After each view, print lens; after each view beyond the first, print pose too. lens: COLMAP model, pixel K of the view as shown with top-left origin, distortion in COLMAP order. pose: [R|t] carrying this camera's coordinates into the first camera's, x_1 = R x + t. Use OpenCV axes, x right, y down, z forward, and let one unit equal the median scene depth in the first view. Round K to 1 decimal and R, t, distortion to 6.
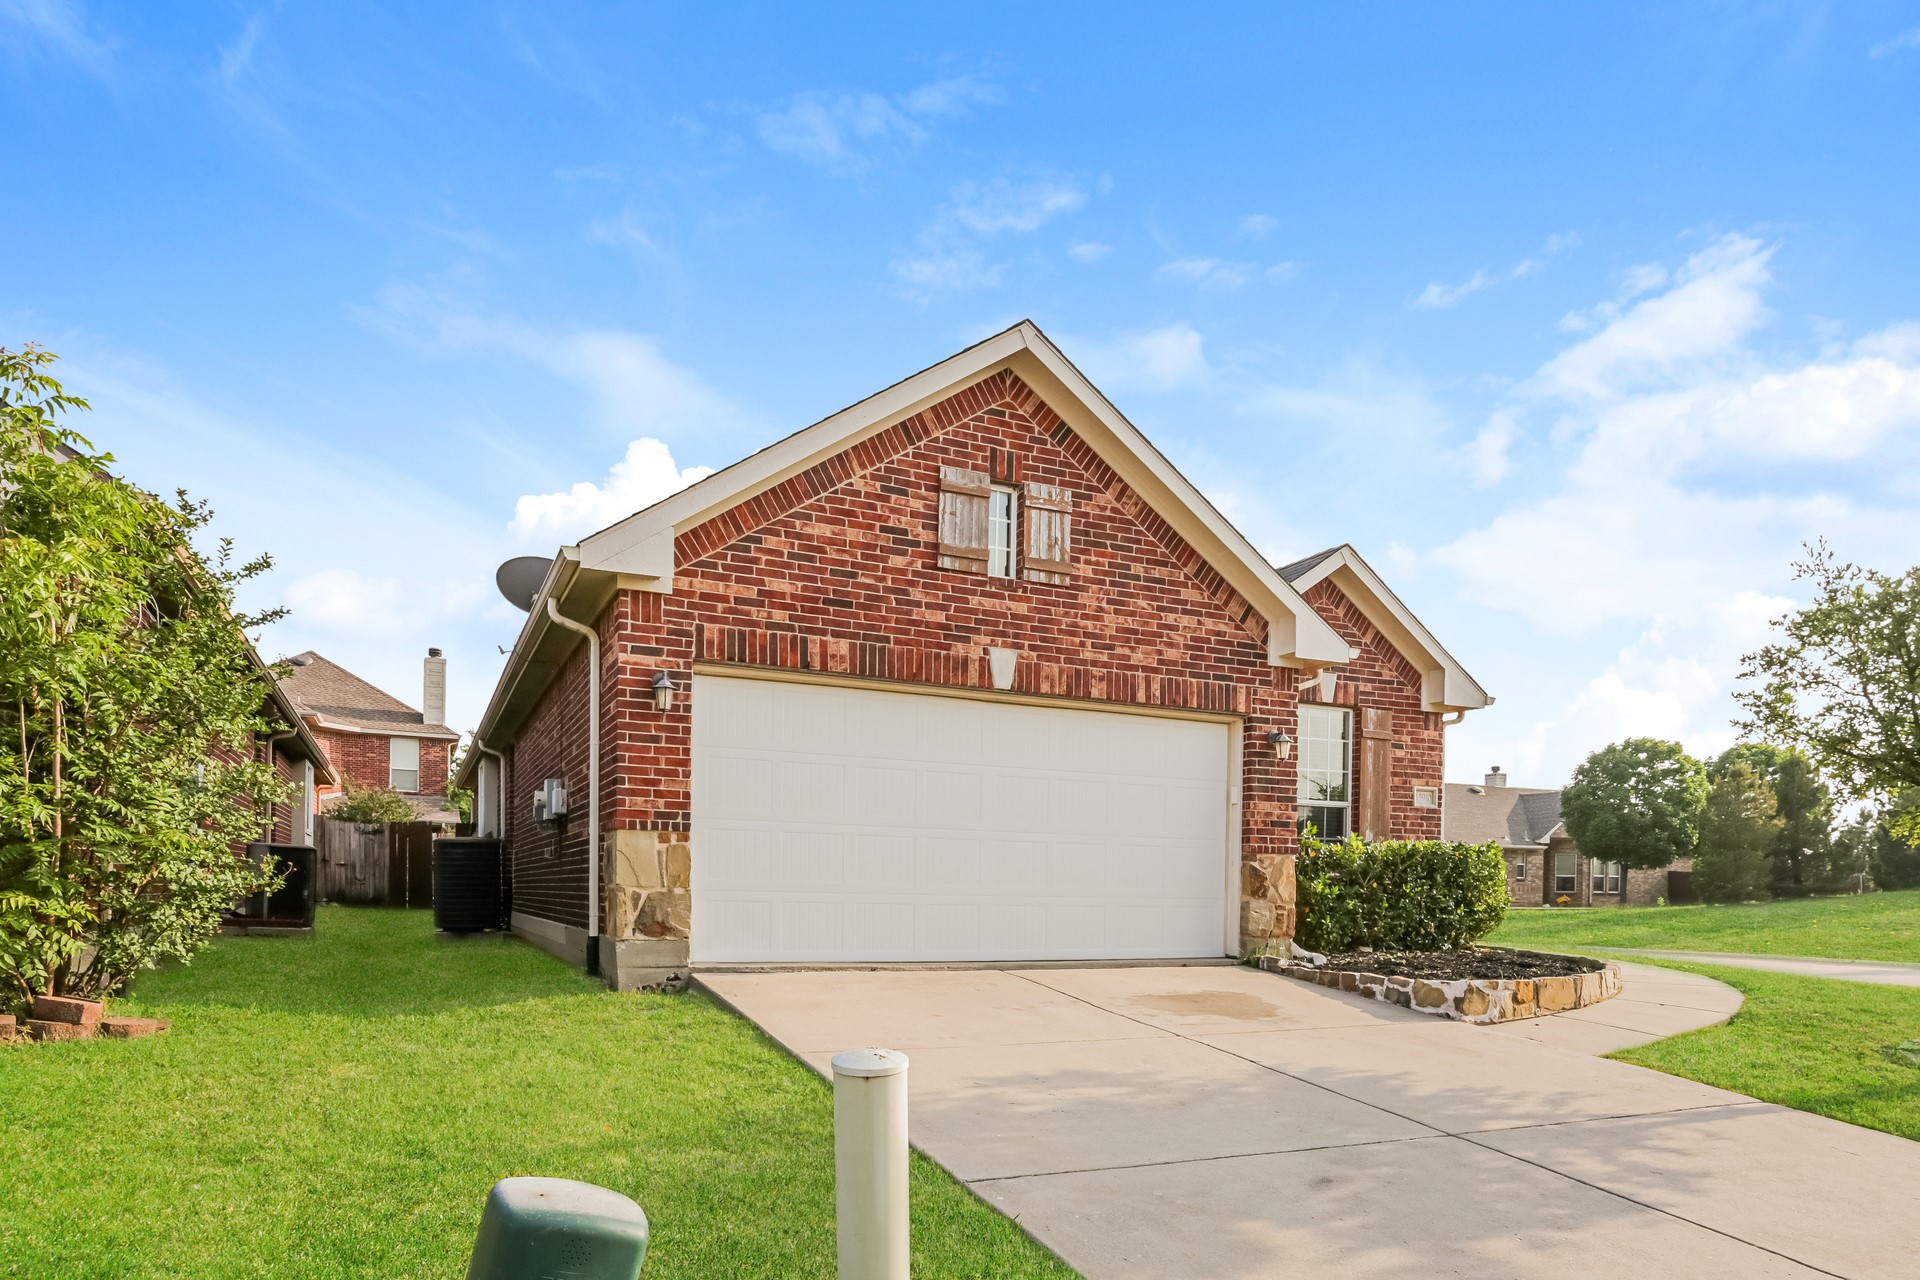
lens RADIAL K [[1217.2, 0, 960.0], [0, 1217.2, 640.0], [0, 0, 1]] dist [-0.066647, 0.000985]
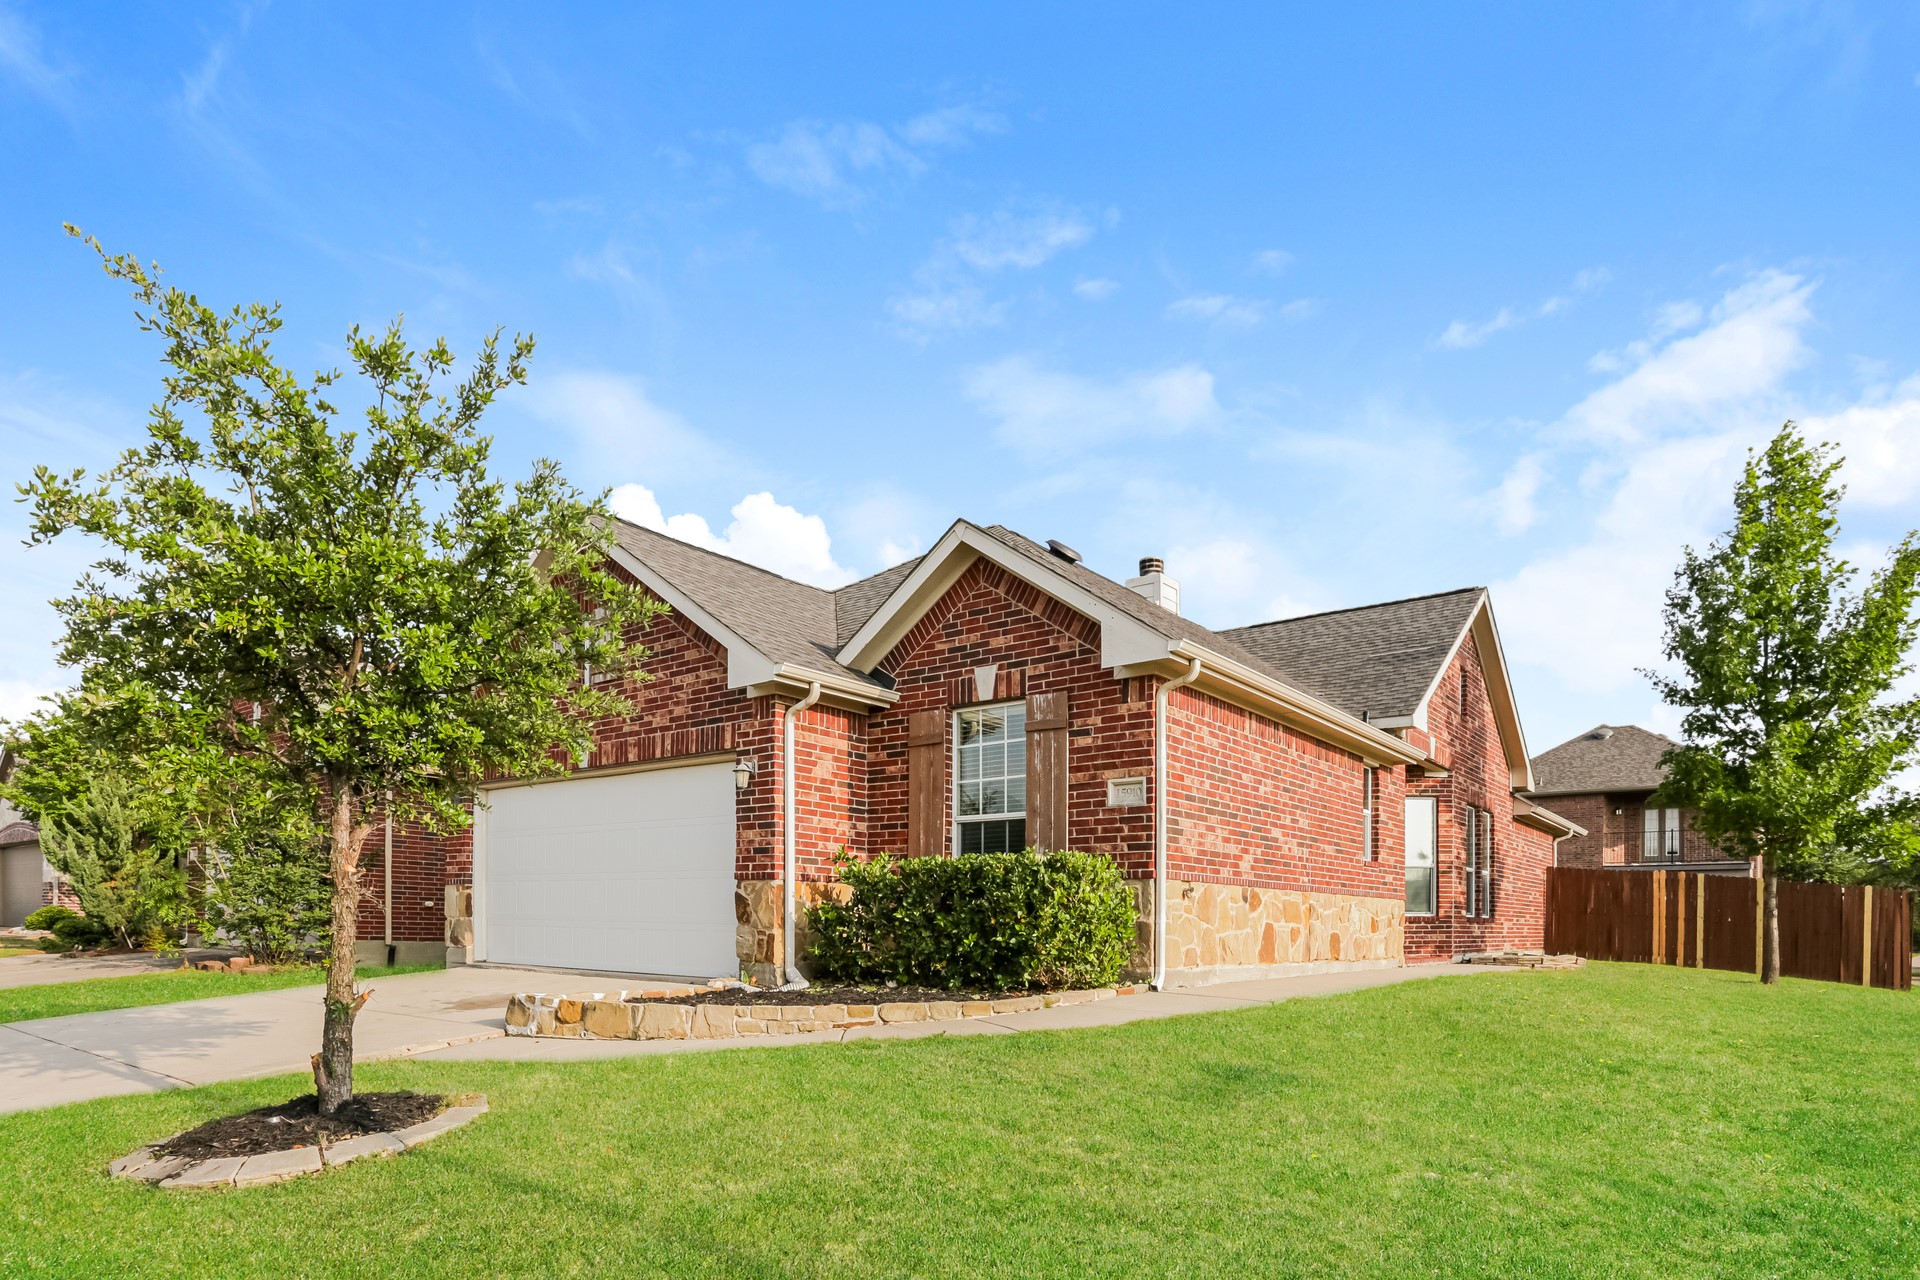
lens RADIAL K [[1152.5, 0, 963.0], [0, 1152.5, 673.1], [0, 0, 1]] dist [-0.067350, 0.000040]
pose [[0.425974, -0.208689, -0.880338, 1.313052], [0.178743, 0.973267, -0.144228, 0.190247], [0.886903, -0.095917, 0.451888, 0.784342]]
